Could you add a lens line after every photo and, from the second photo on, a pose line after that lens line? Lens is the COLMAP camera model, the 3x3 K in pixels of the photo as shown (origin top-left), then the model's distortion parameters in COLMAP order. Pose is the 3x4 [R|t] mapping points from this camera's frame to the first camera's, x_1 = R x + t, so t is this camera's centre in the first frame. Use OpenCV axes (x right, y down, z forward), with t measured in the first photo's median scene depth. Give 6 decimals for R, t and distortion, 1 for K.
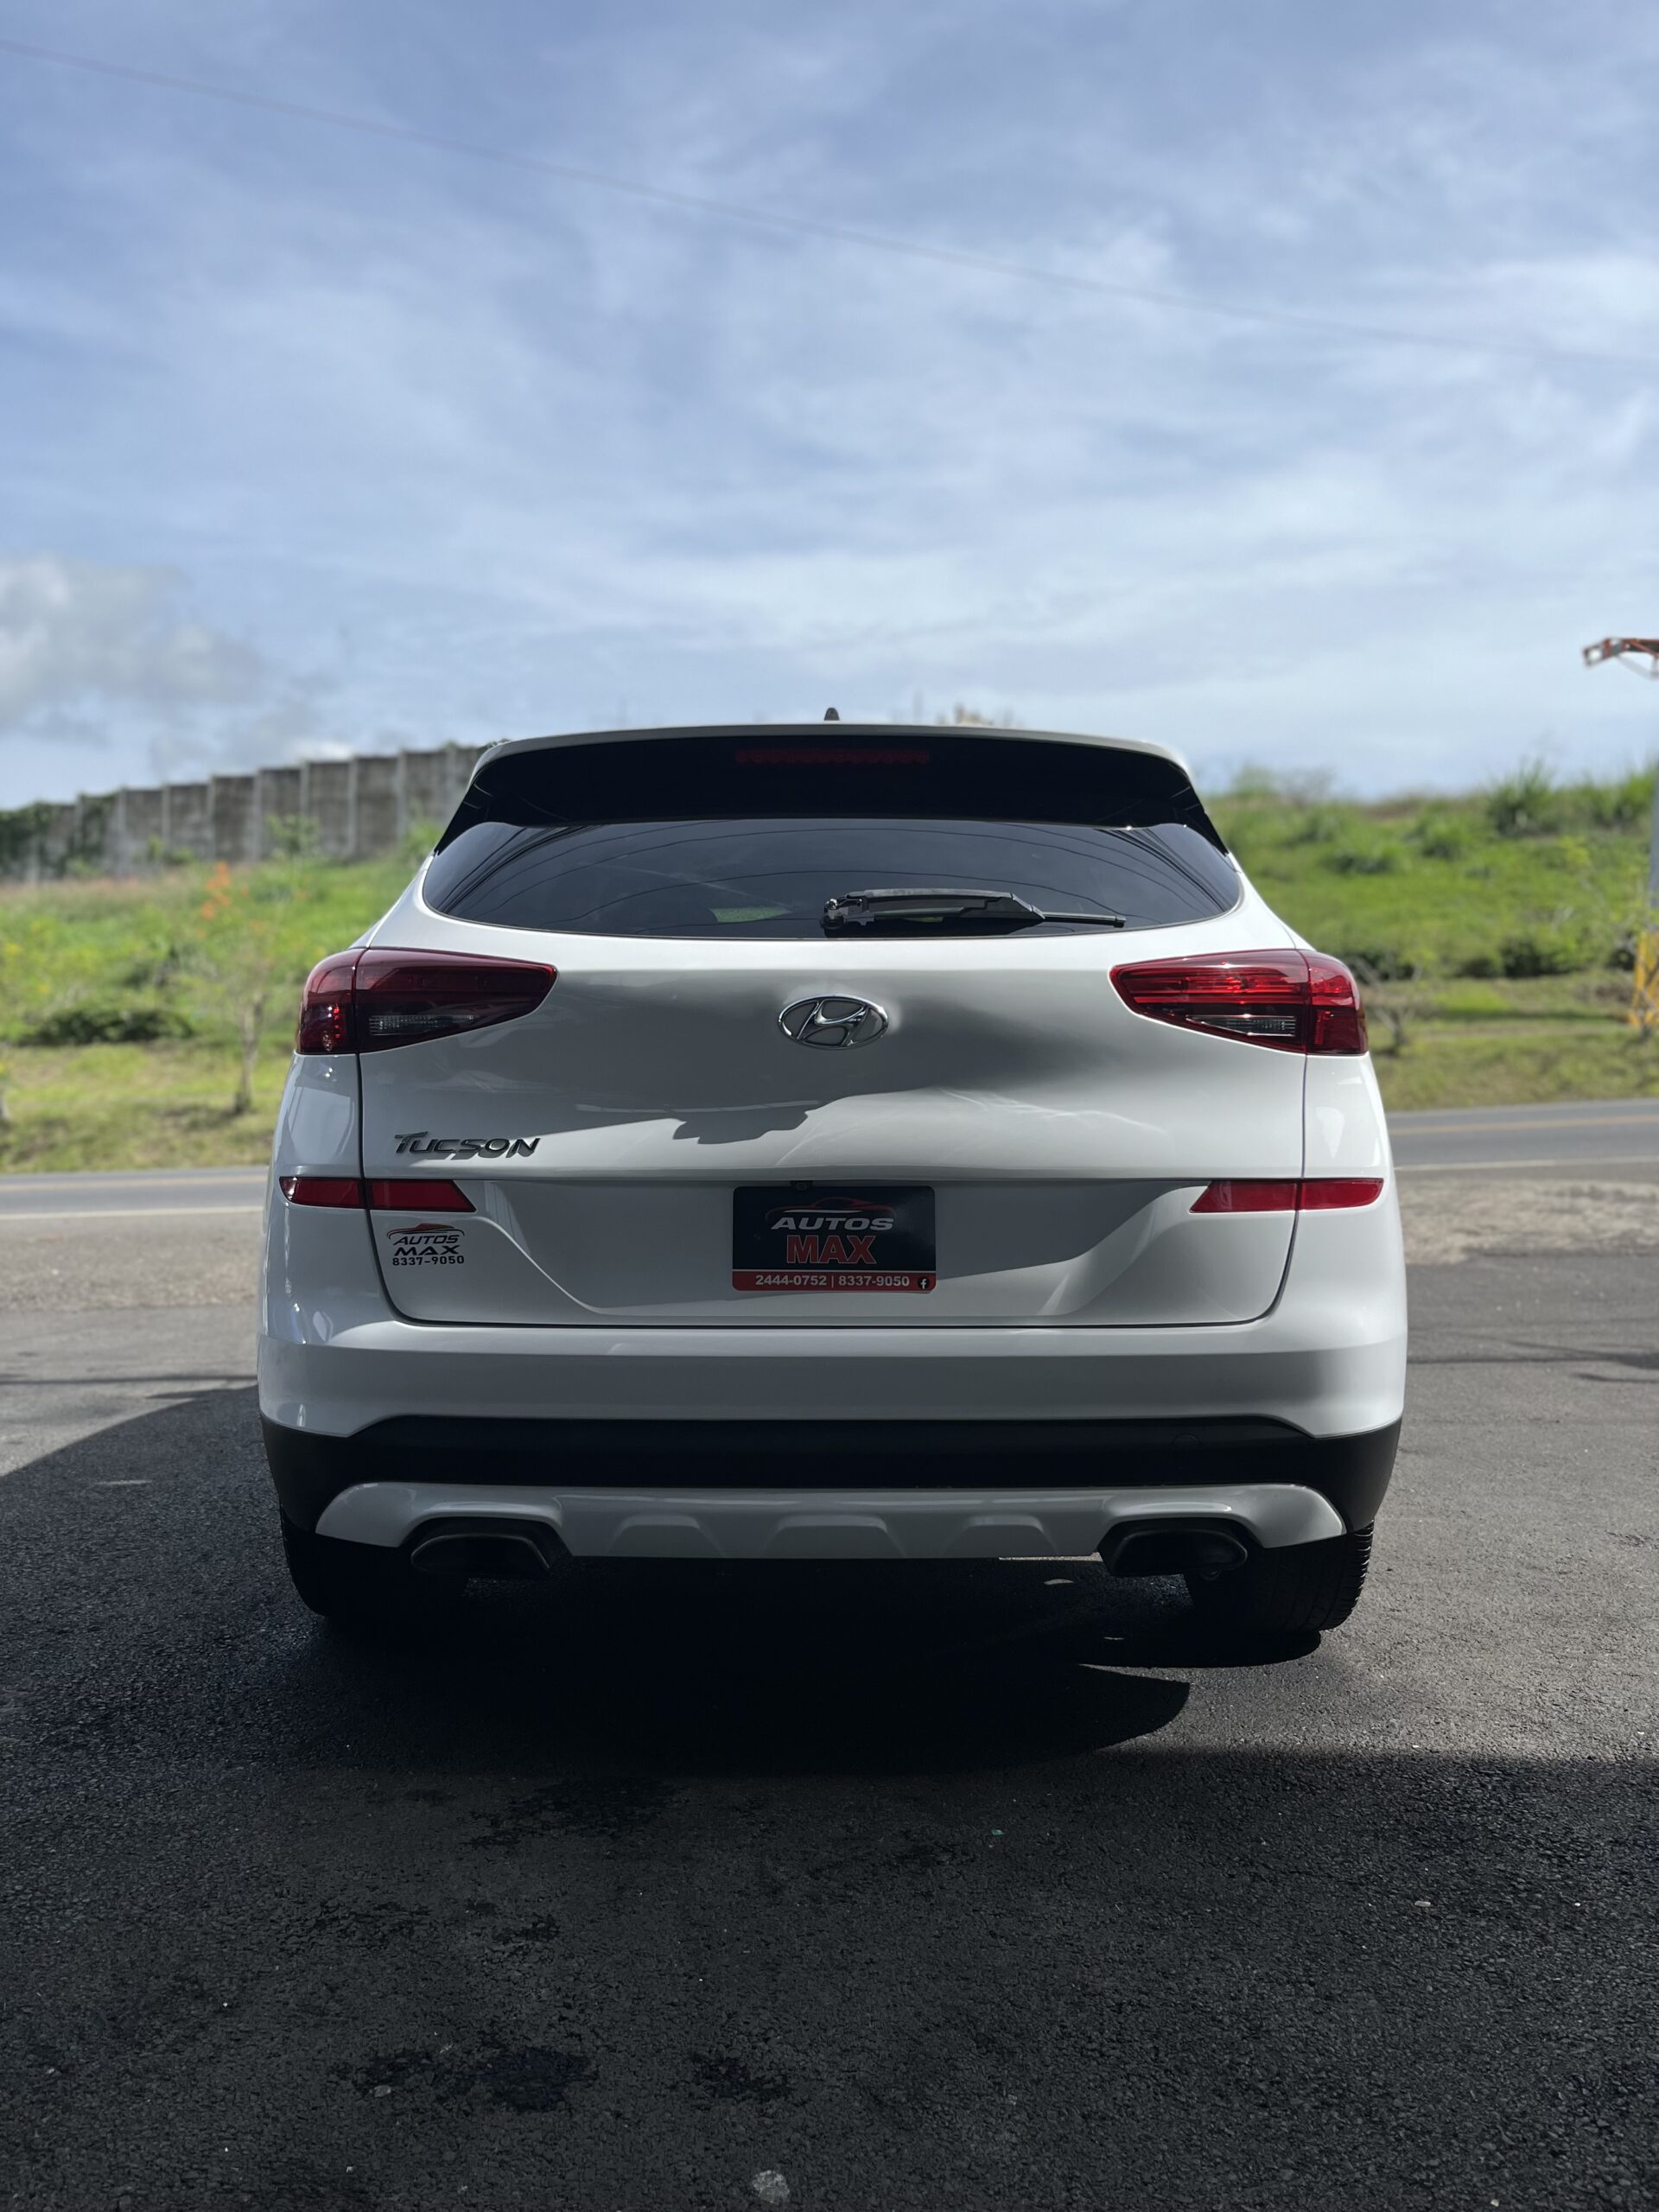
lens RADIAL K [[1679.7, 0, 816.8], [0, 1679.7, 1113.1], [0, 0, 1]] dist [0.051726, -0.098123]
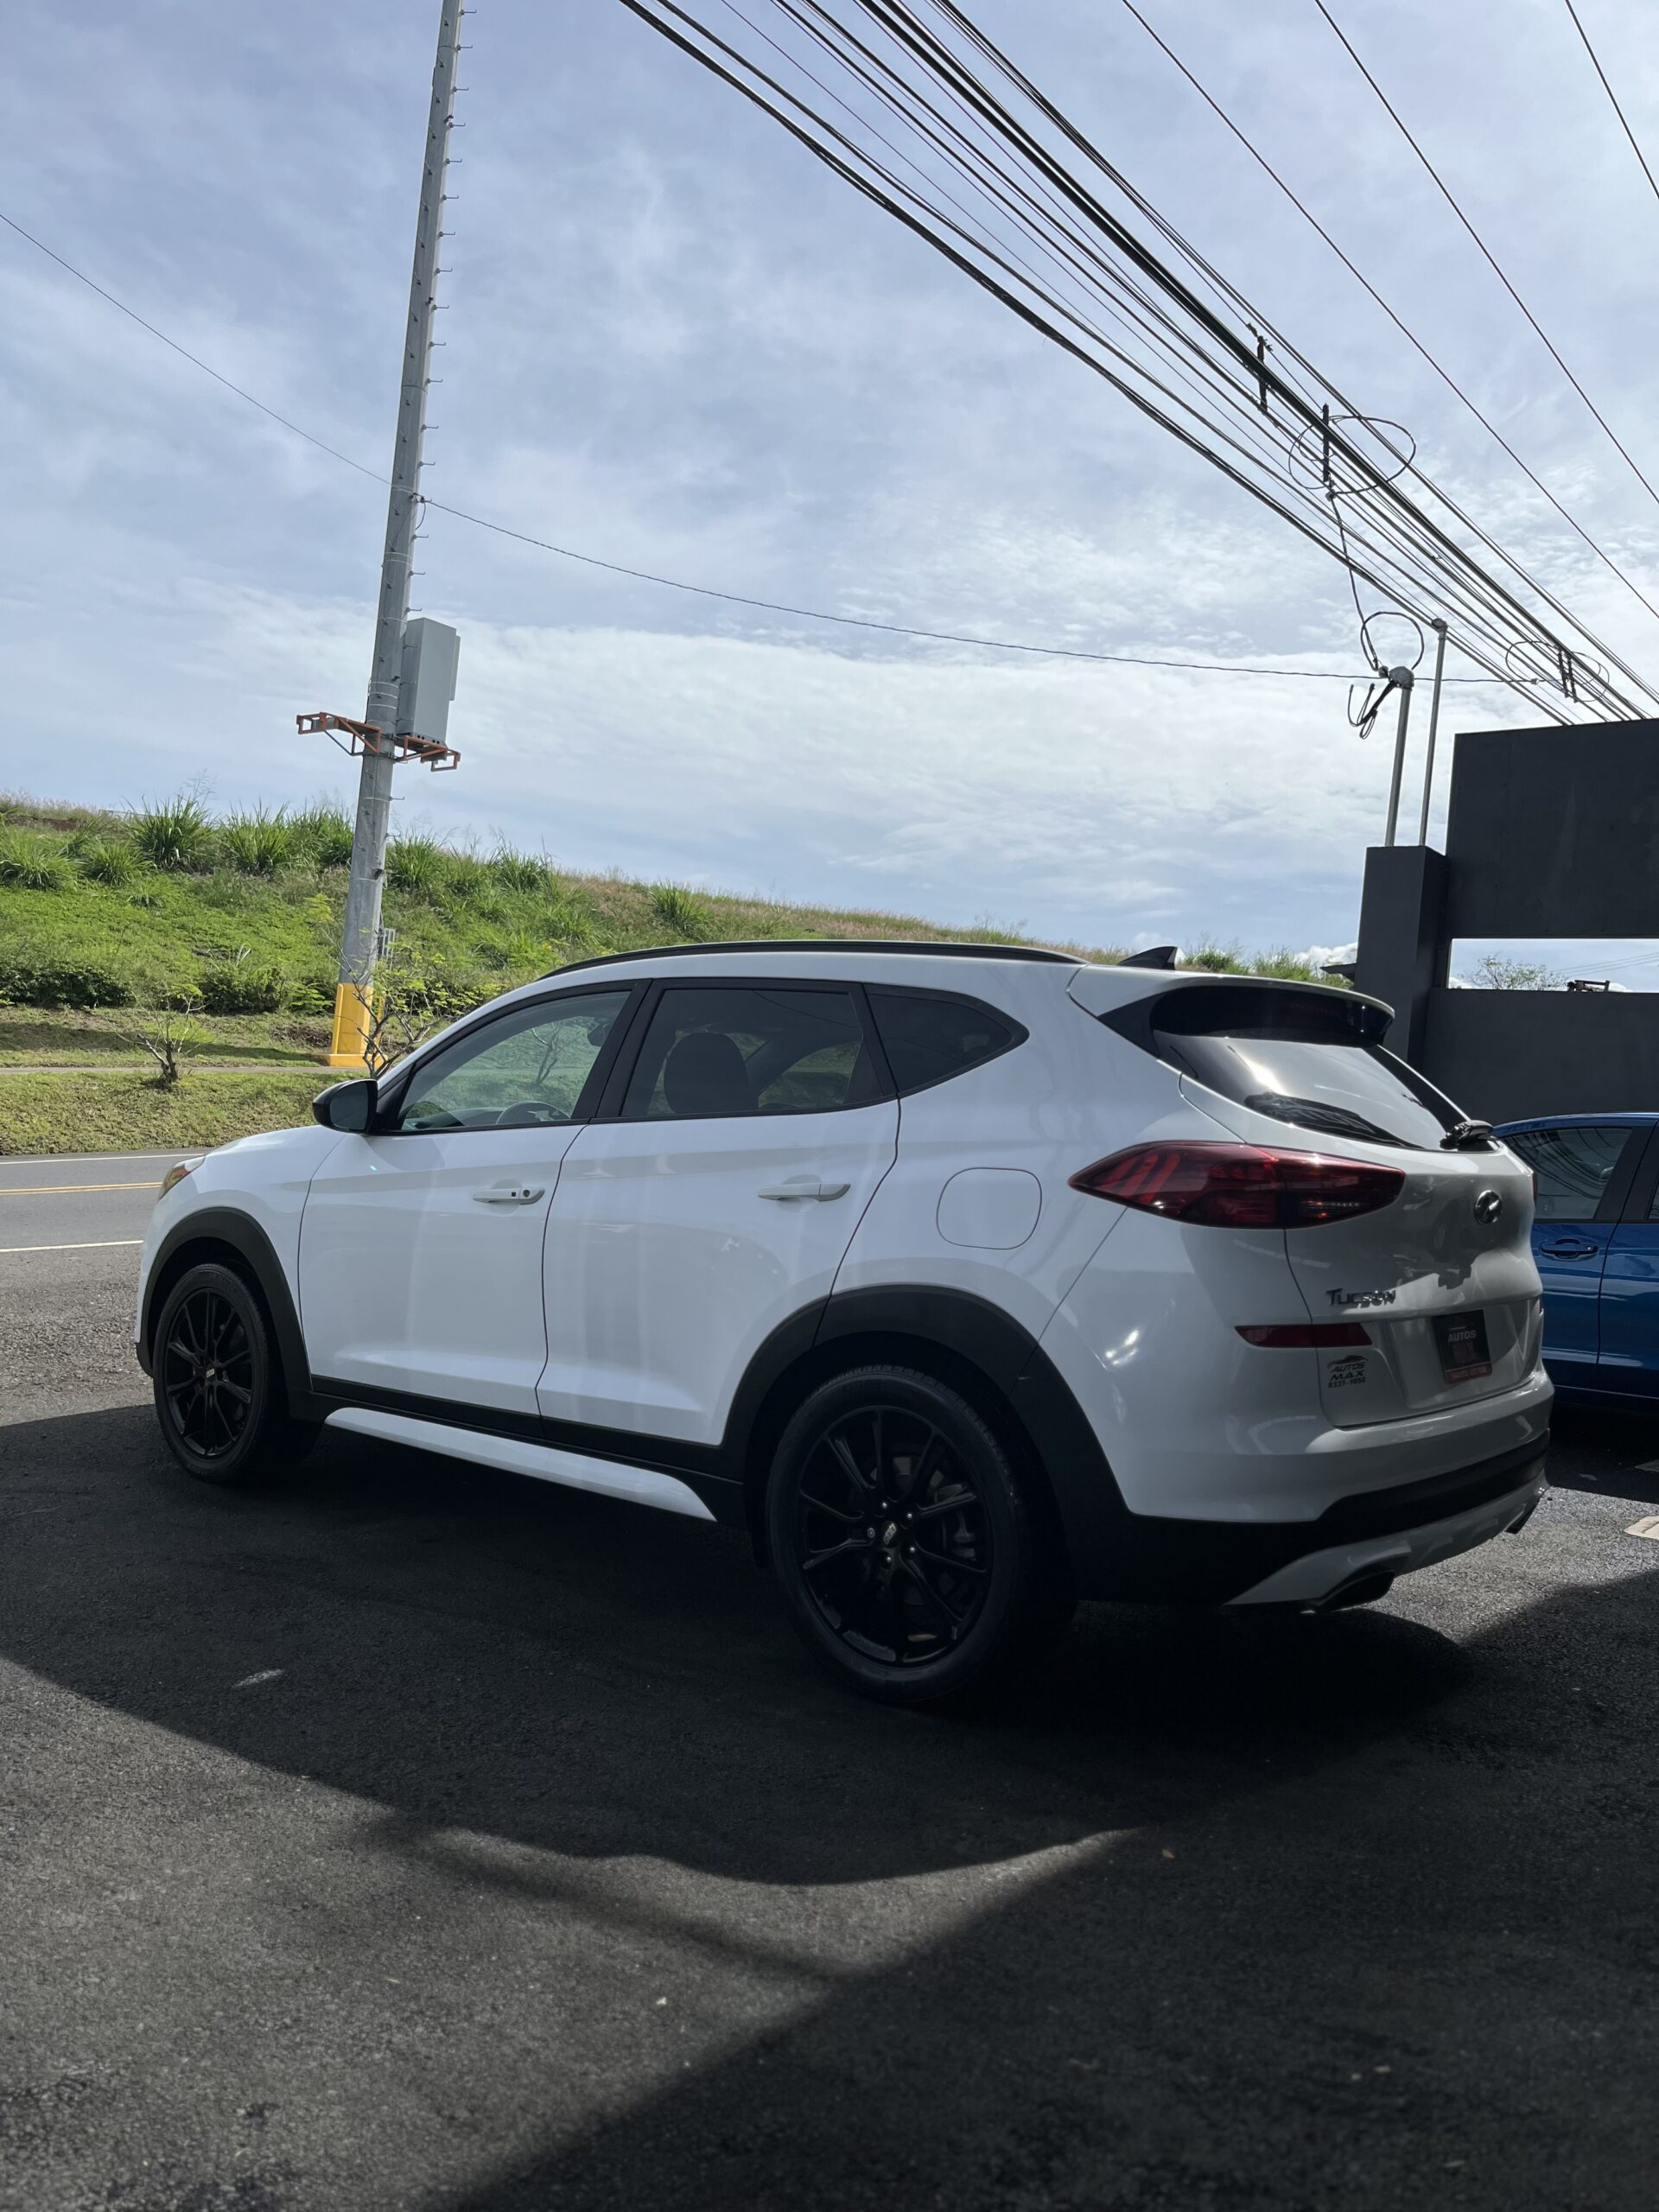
lens RADIAL K [[1679.7, 0, 816.8], [0, 1679.7, 1113.1], [0, 0, 1]] dist [0.051726, -0.098123]
pose [[0.650518, 0.031419, 0.758841, -0.169626], [-0.026294, 0.999477, -0.018842, -0.010236], [-0.759036, -0.007696, 0.651004, 0.047281]]
